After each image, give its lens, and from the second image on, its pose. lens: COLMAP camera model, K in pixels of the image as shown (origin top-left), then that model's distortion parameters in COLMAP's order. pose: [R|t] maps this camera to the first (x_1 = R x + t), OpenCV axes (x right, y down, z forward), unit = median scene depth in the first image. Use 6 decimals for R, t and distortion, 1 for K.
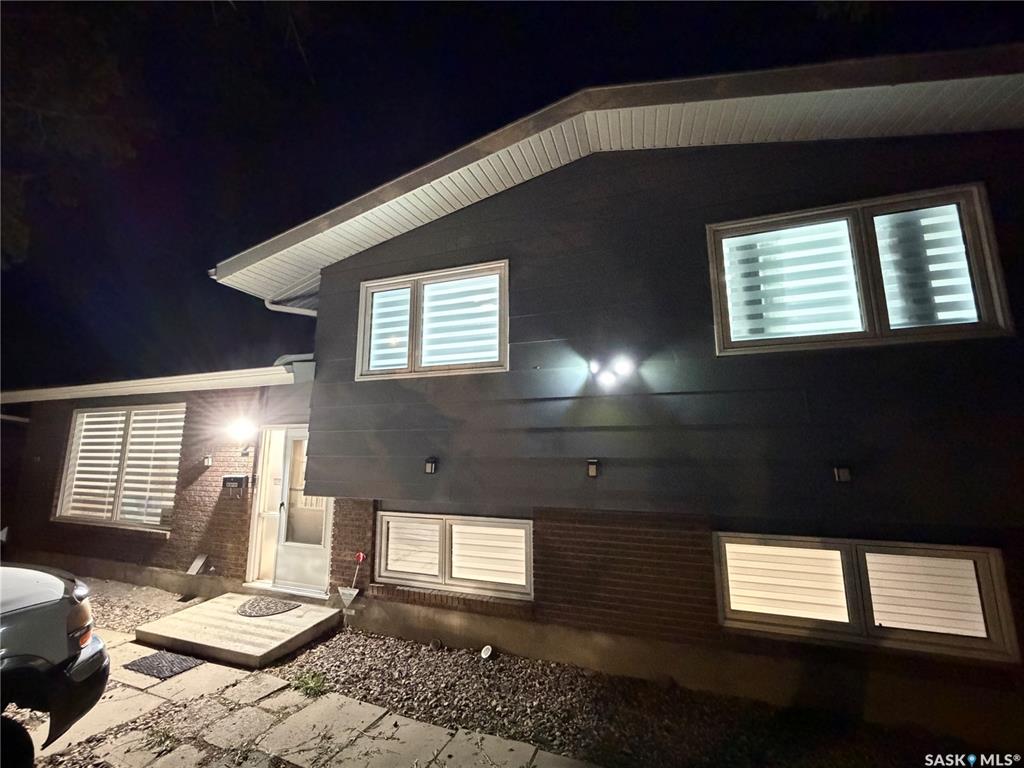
lens RADIAL K [[404.7, 0, 512.0], [0, 404.7, 384.0], [0, 0, 1]] dist [0.007055, -0.004713]
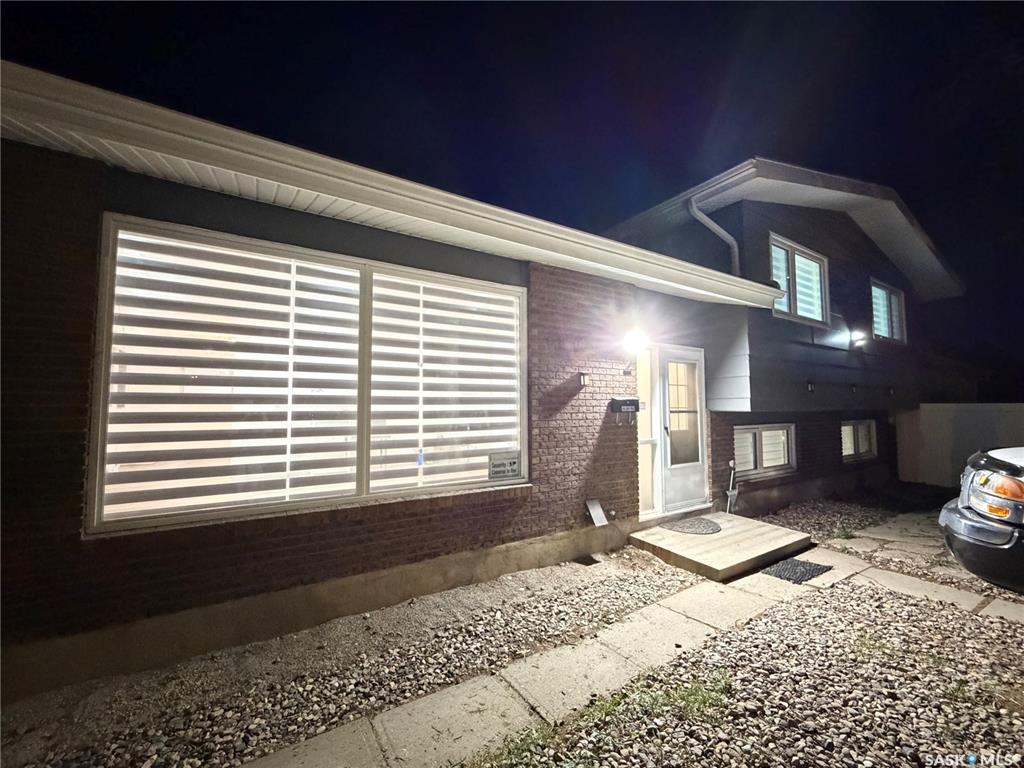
lens RADIAL K [[404.7, 0, 512.0], [0, 404.7, 384.0], [0, 0, 1]] dist [0.007055, -0.004713]
pose [[0.624375, 0.043054, 0.779938, -1.545584], [-0.119285, 0.992024, 0.040731, 0.203561], [-0.771963, -0.118466, 0.624530, 0.712312]]
